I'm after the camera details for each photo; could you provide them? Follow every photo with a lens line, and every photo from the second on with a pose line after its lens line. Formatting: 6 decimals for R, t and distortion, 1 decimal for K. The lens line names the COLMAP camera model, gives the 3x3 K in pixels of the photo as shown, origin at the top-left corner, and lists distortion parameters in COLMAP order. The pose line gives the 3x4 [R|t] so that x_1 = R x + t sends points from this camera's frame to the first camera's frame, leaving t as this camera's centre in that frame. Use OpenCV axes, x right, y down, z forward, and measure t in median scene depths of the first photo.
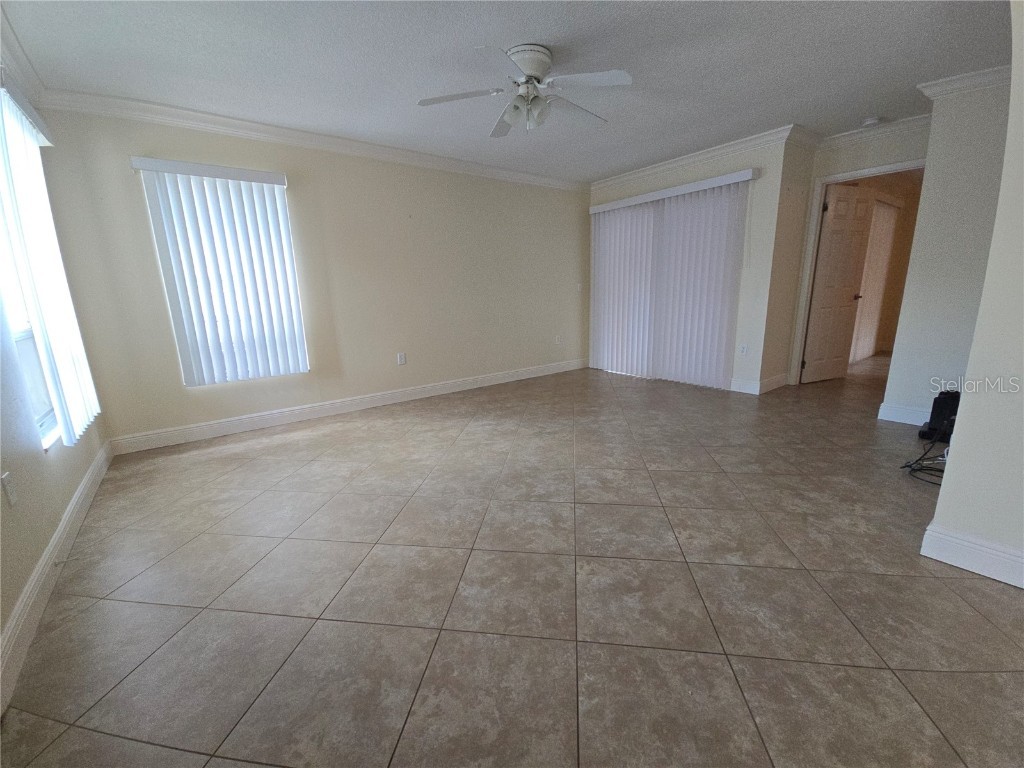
lens RADIAL K [[417.2, 0, 512.0], [0, 417.2, 384.0], [0, 0, 1]] dist [0.026661, 0.000045]
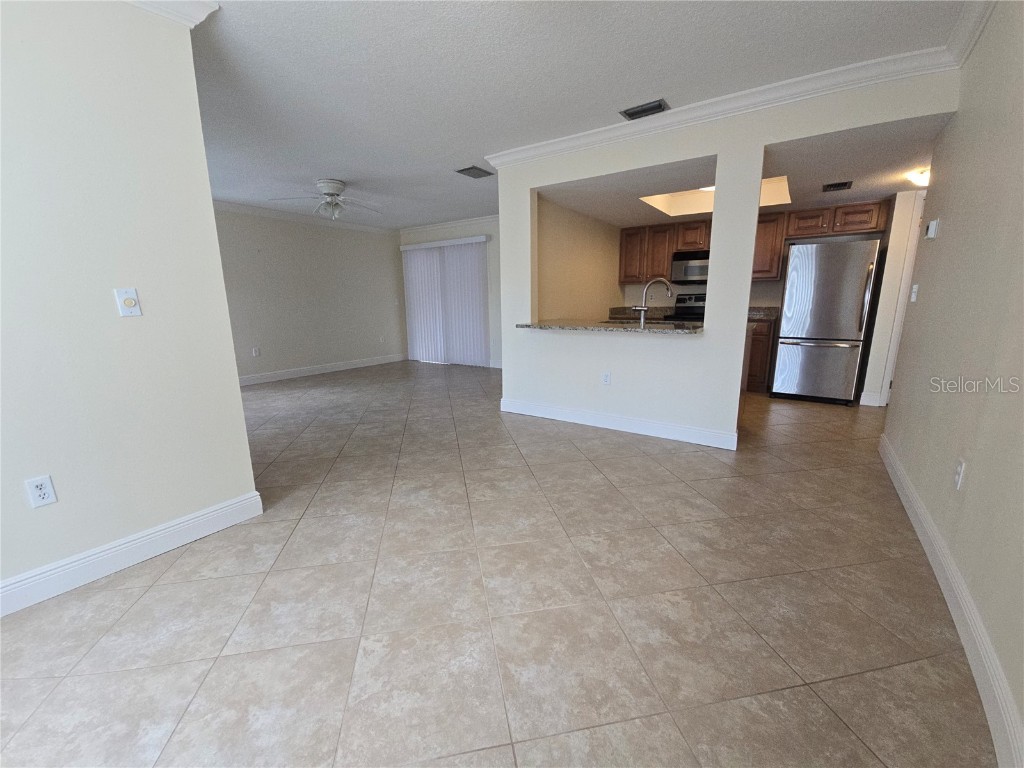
lens RADIAL K [[408.4, 0, 513.9], [0, 408.4, 389.8], [0, 0, 1]] dist [-0.027388, -0.000094]
pose [[0.944523, -0.055640, 0.323697, 0.176939], [0.059263, 0.998241, -0.001340, 0.204090], [-0.323053, 0.020449, 0.946160, -0.955242]]
